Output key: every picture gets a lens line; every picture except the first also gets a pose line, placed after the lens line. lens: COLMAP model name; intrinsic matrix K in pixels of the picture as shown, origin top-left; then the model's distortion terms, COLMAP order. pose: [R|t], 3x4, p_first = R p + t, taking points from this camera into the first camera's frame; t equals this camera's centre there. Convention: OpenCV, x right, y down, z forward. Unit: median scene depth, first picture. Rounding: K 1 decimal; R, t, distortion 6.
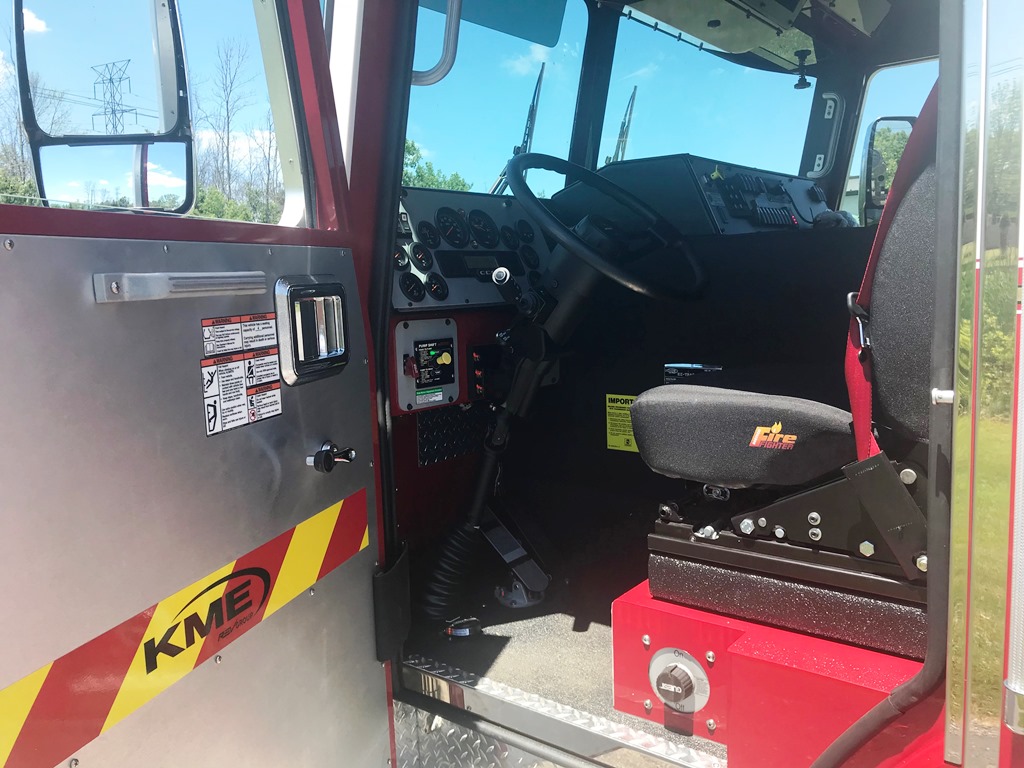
lens RADIAL K [[845.5, 0, 512.8], [0, 845.5, 381.0], [0, 0, 1]] dist [0.023501, -0.037559]
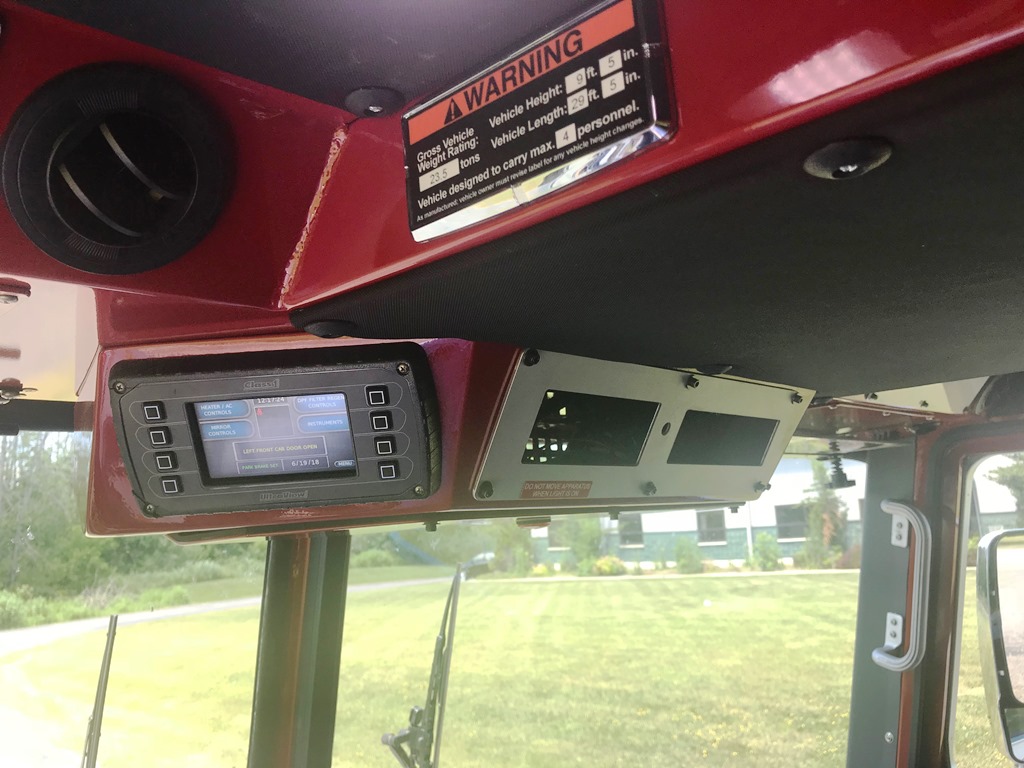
lens RADIAL K [[845.5, 0, 505.1], [0, 845.5, 369.9], [0, 0, 1]] dist [0.023501, -0.037559]
pose [[0.995046, -0.046958, -0.087622, 0.182225], [0.019067, 0.955191, -0.295375, -0.264099], [0.097566, 0.292241, 0.951355, 0.450478]]
